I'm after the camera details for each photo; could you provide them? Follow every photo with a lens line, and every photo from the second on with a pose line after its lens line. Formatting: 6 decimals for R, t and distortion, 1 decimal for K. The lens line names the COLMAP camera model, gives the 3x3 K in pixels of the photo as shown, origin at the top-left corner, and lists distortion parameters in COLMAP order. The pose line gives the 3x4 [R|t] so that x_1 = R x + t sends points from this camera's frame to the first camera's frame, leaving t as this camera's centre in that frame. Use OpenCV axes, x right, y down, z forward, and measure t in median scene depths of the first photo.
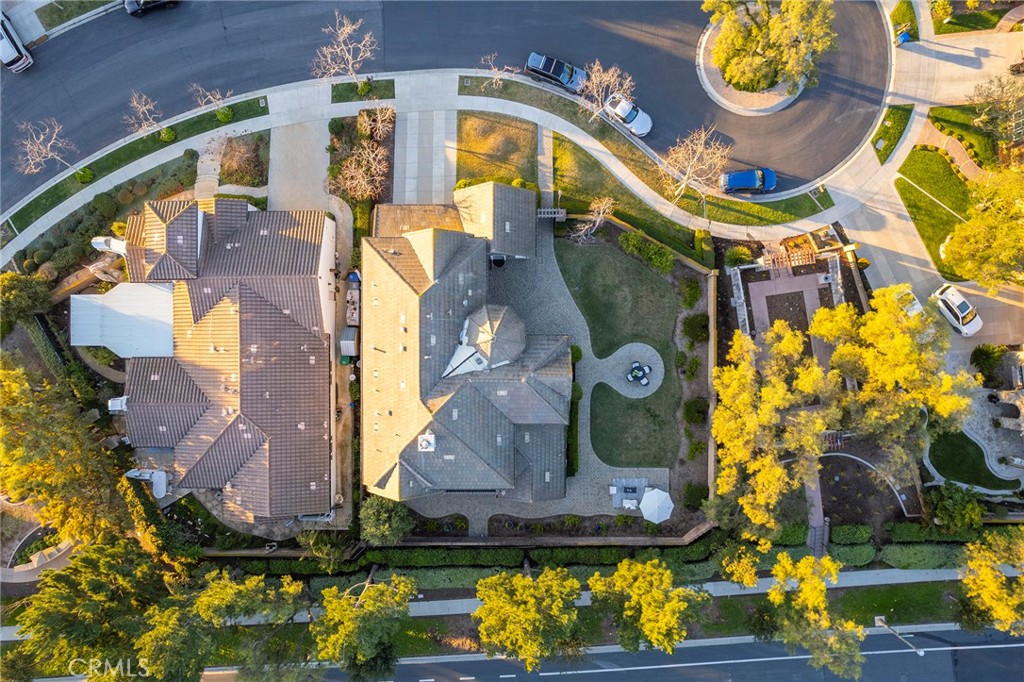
lens RADIAL K [[657.0, 0, 512.0], [0, 657.0, 341.0], [0, 0, 1]] dist [-0.066788, 0.051941]
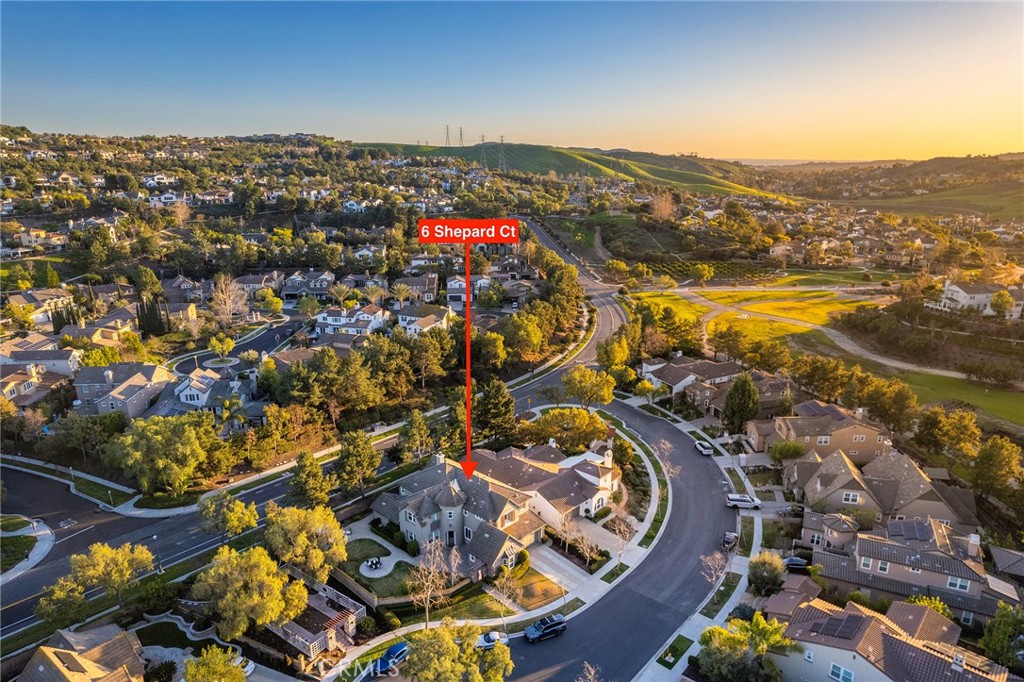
lens RADIAL K [[657.0, 0, 512.0], [0, 657.0, 341.0], [0, 0, 1]] dist [-0.066788, 0.051941]
pose [[-0.678022, 0.208792, -0.704764, 1.004535], [-0.735029, -0.186955, 0.651752, -1.181509], [0.004321, 0.959924, 0.280228, -0.017596]]
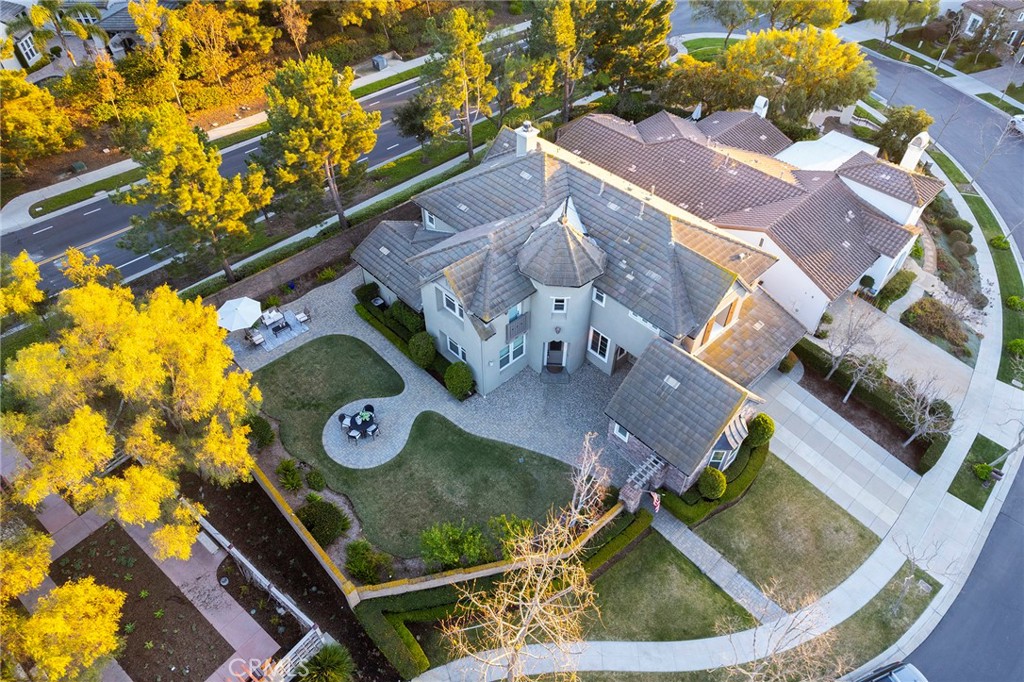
lens RADIAL K [[657.0, 0, 512.0], [0, 657.0, 341.0], [0, 0, 1]] dist [-0.066788, 0.051941]
pose [[-0.725684, 0.489107, -0.483899, 0.353316], [-0.688025, -0.518240, 0.507986, -0.333256], [-0.002316, 0.701571, 0.712595, 0.479062]]
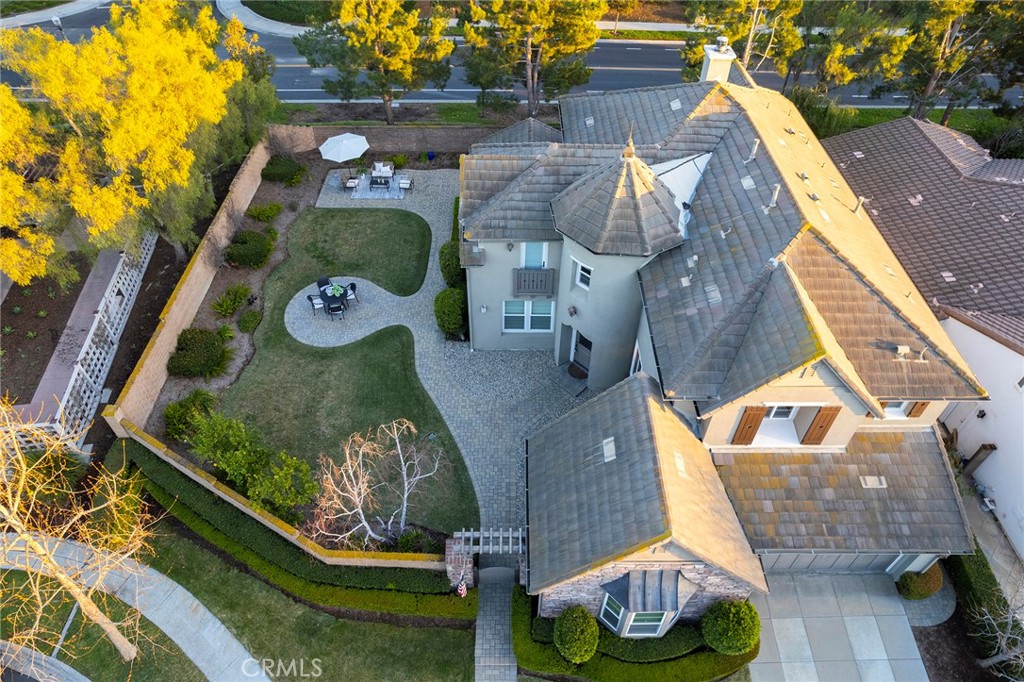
lens RADIAL K [[657.0, 0, 512.0], [0, 657.0, 341.0], [0, 0, 1]] dist [-0.066788, 0.051941]
pose [[-0.999999, 0.001265, 0.000736, 0.043908], [-0.000383, -0.712031, 0.702148, -0.353960], [0.001412, 0.702147, 0.712030, 0.631894]]
